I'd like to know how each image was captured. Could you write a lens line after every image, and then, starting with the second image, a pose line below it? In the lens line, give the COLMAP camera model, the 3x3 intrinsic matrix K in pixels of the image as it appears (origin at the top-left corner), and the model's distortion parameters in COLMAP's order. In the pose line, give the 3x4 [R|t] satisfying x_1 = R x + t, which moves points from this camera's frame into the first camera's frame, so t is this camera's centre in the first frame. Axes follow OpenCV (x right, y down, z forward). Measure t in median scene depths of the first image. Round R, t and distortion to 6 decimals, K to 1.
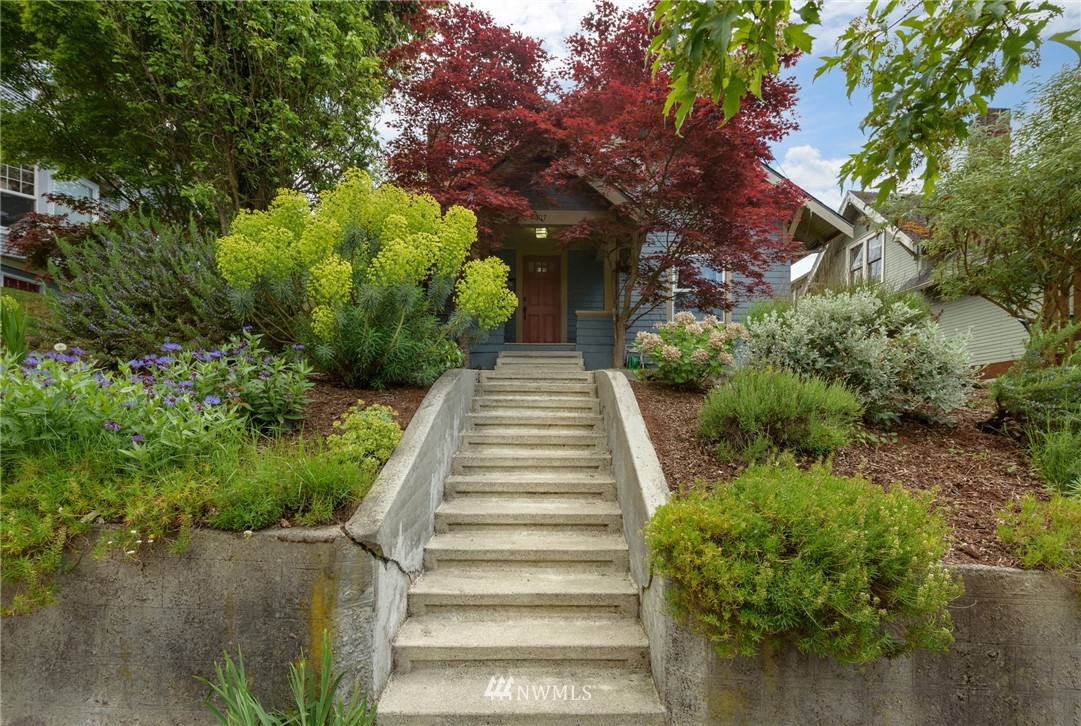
lens RADIAL K [[481.0, 0, 539.7], [0, 481.0, 397.5], [0, 0, 1]] dist [0.002770, -0.000274]
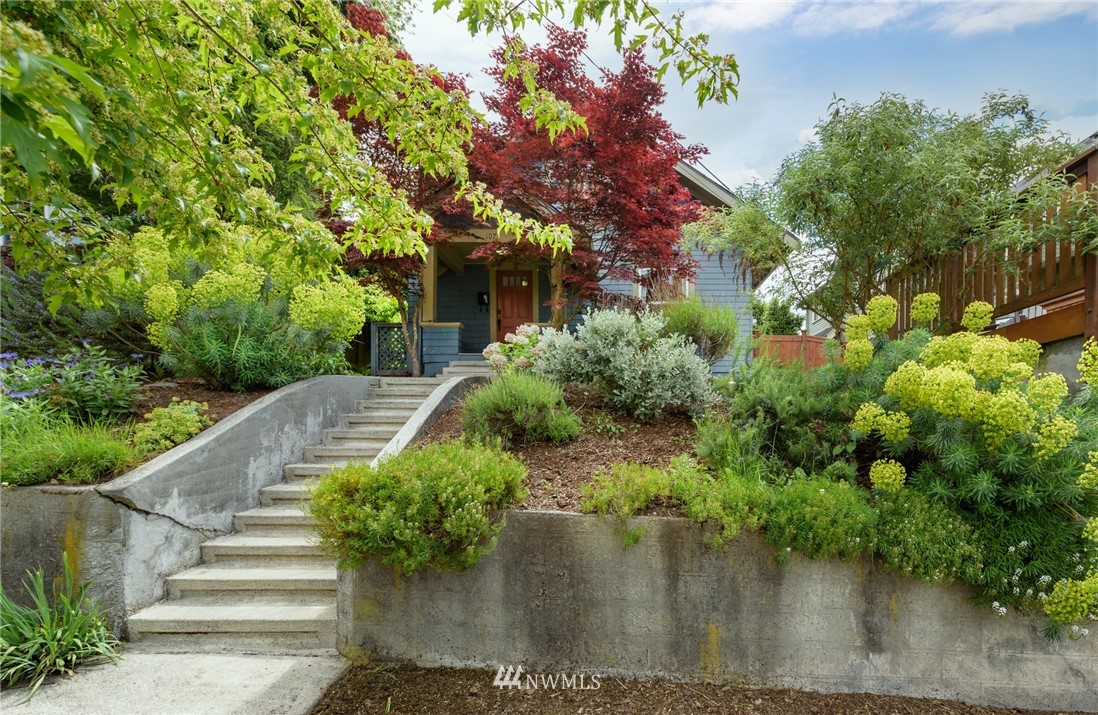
lens RADIAL K [[472.7, 0, 549.0], [0, 472.7, 414.5], [0, 0, 1]] dist [0.002701, -0.000252]
pose [[0.999956, -0.003976, -0.008483, 0.818512], [0.004106, 0.999873, 0.015420, 0.045623], [0.008420, -0.015454, 0.999845, -0.316817]]
